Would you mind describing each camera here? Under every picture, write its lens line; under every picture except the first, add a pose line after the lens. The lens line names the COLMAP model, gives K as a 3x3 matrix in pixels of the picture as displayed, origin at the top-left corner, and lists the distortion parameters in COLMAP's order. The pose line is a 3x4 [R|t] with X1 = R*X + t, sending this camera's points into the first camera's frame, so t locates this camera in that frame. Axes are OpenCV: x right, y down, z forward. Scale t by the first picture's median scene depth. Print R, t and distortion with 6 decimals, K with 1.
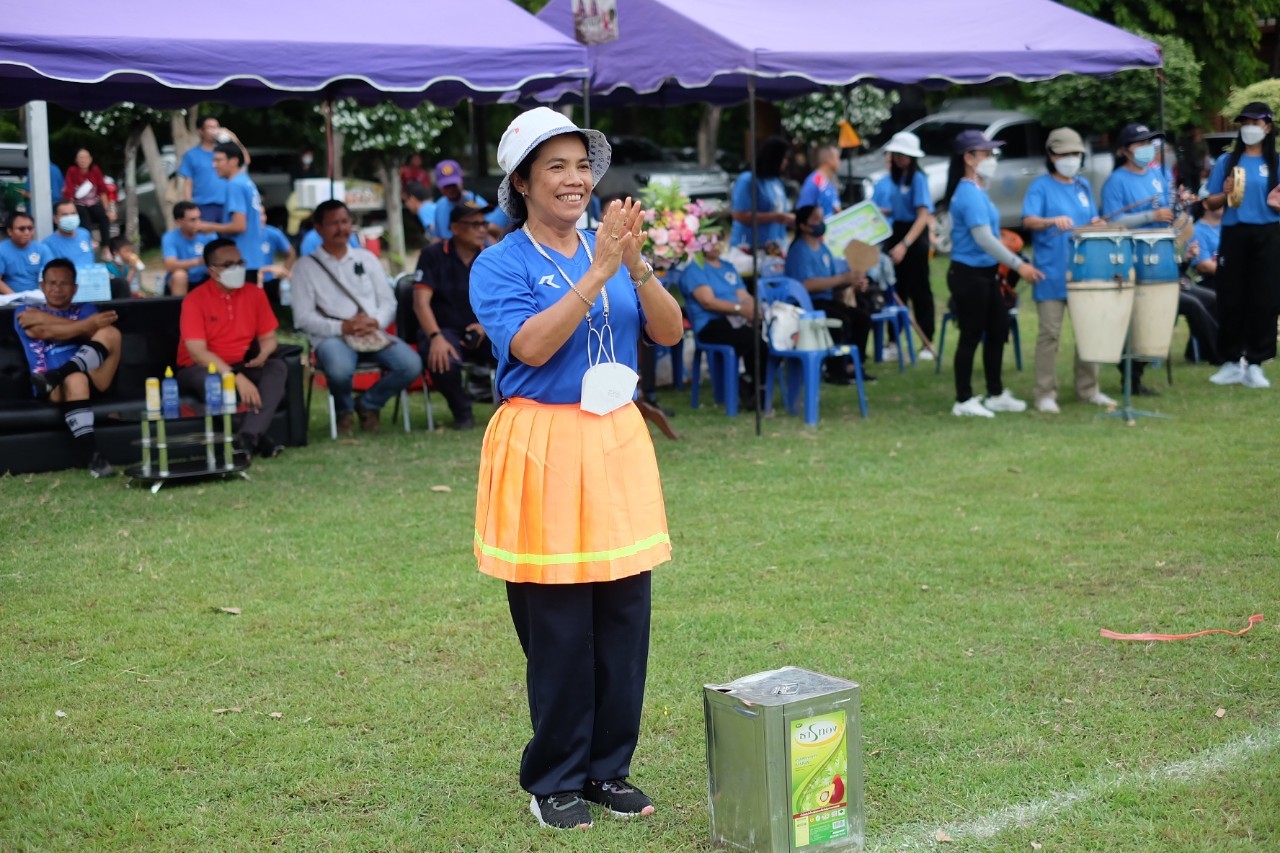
lens RADIAL K [[1977.1, 0, 640.0], [0, 1977.1, 426.5], [0, 0, 1]] dist [-0.033341, 0.083484]
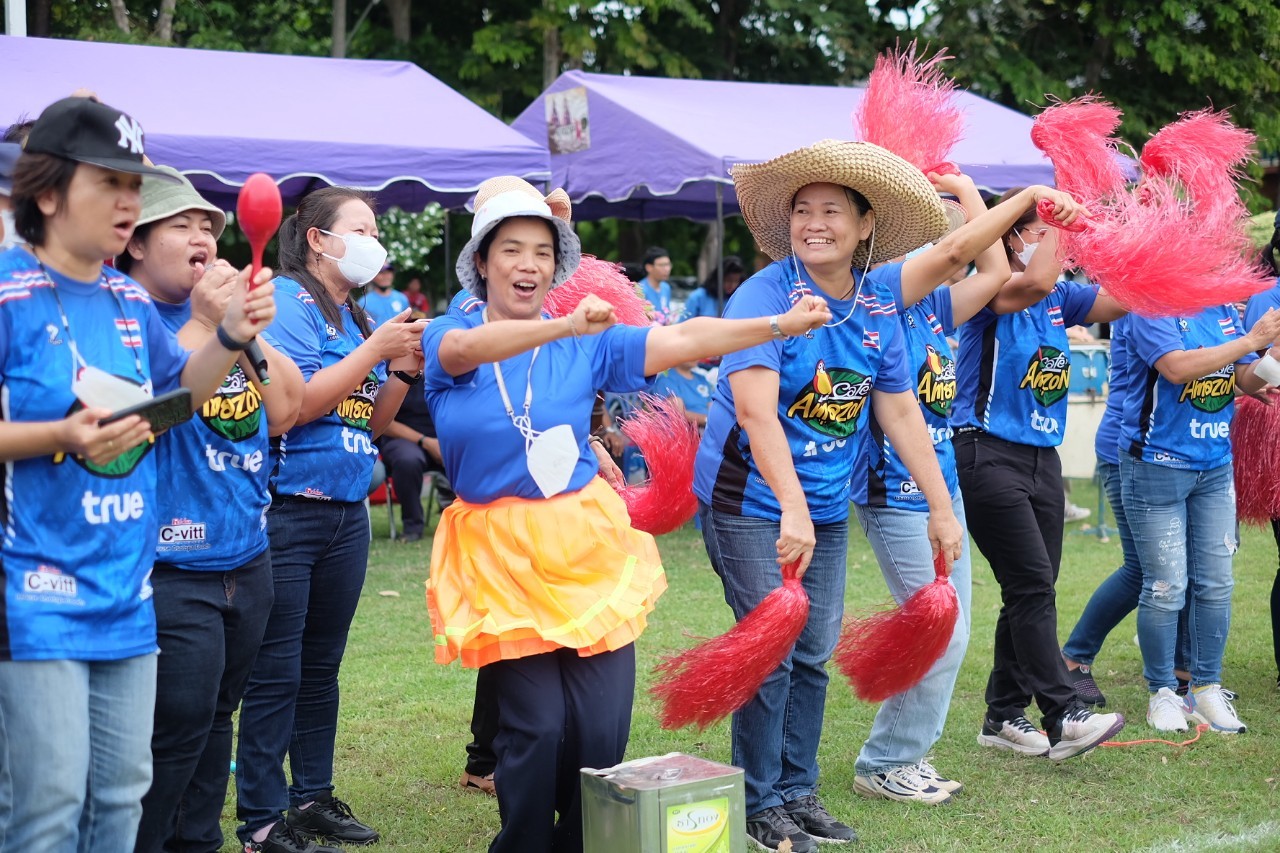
lens RADIAL K [[1977.1, 0, 640.0], [0, 1977.1, 426.5], [0, 0, 1]] dist [-0.033341, 0.083484]
pose [[0.999868, 0.013397, -0.009227, 0.027187], [-0.014005, 0.997499, -0.069282, 0.013199], [0.008275, 0.069402, 0.997554, 0.019591]]
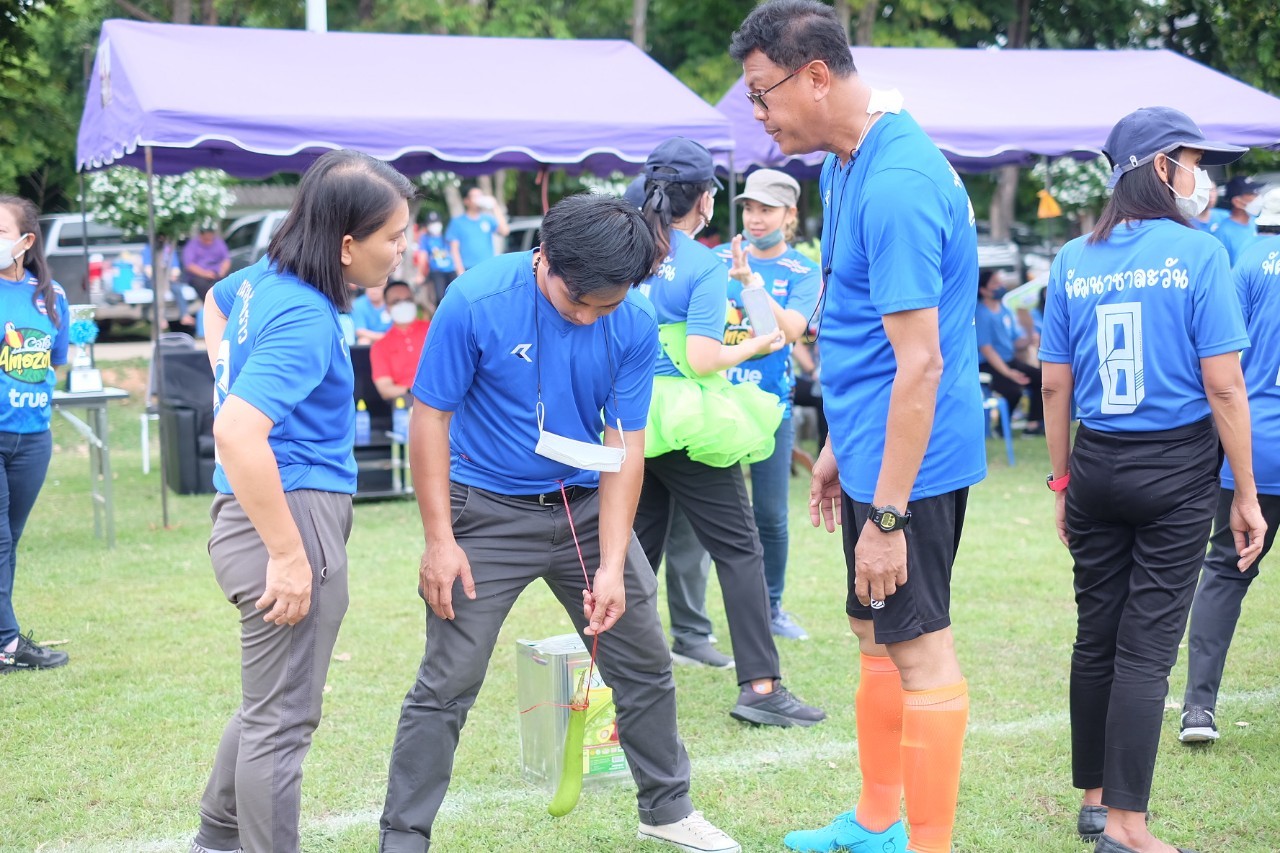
lens RADIAL K [[1977.1, 0, 640.0], [0, 1977.1, 426.5], [0, 0, 1]] dist [-0.033341, 0.083484]
pose [[0.974817, 0.028841, -0.221133, 0.156965], [-0.037446, 0.998692, -0.034818, 0.016982], [0.219839, 0.042221, 0.974622, -0.074979]]
